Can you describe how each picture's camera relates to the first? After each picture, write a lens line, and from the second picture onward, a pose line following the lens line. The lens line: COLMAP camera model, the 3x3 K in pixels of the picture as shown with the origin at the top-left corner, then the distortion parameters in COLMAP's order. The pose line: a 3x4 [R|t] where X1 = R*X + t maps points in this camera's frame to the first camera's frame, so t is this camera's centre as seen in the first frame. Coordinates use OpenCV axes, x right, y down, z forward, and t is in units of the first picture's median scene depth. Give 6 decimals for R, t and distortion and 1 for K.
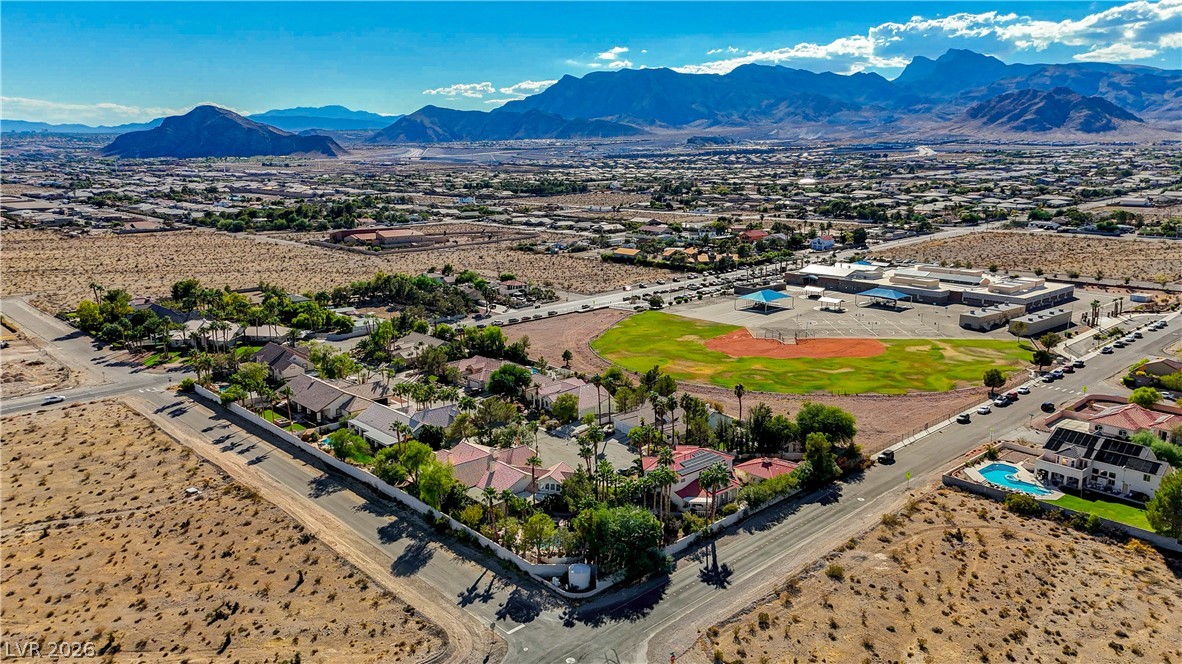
lens RADIAL K [[835.6, 0, 588.1], [0, 835.6, 384.2], [0, 0, 1]] dist [0.092692, -0.001337]
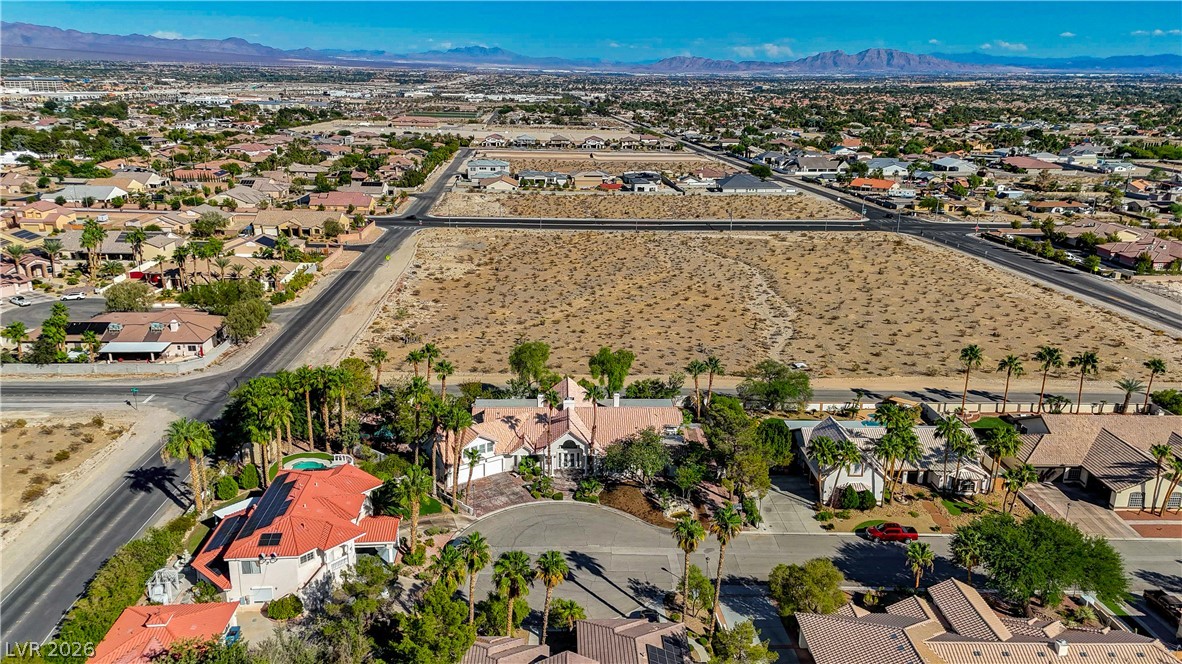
lens RADIAL K [[855.8, 0, 593.3], [0, 855.8, 335.1], [0, 0, 1]] dist [0.173075, -0.148804]
pose [[-0.653152, 0.210120, -0.727490, 0.308449], [-0.220361, 0.866406, 0.448087, -0.236038], [0.724454, 0.452979, -0.519593, 1.126997]]
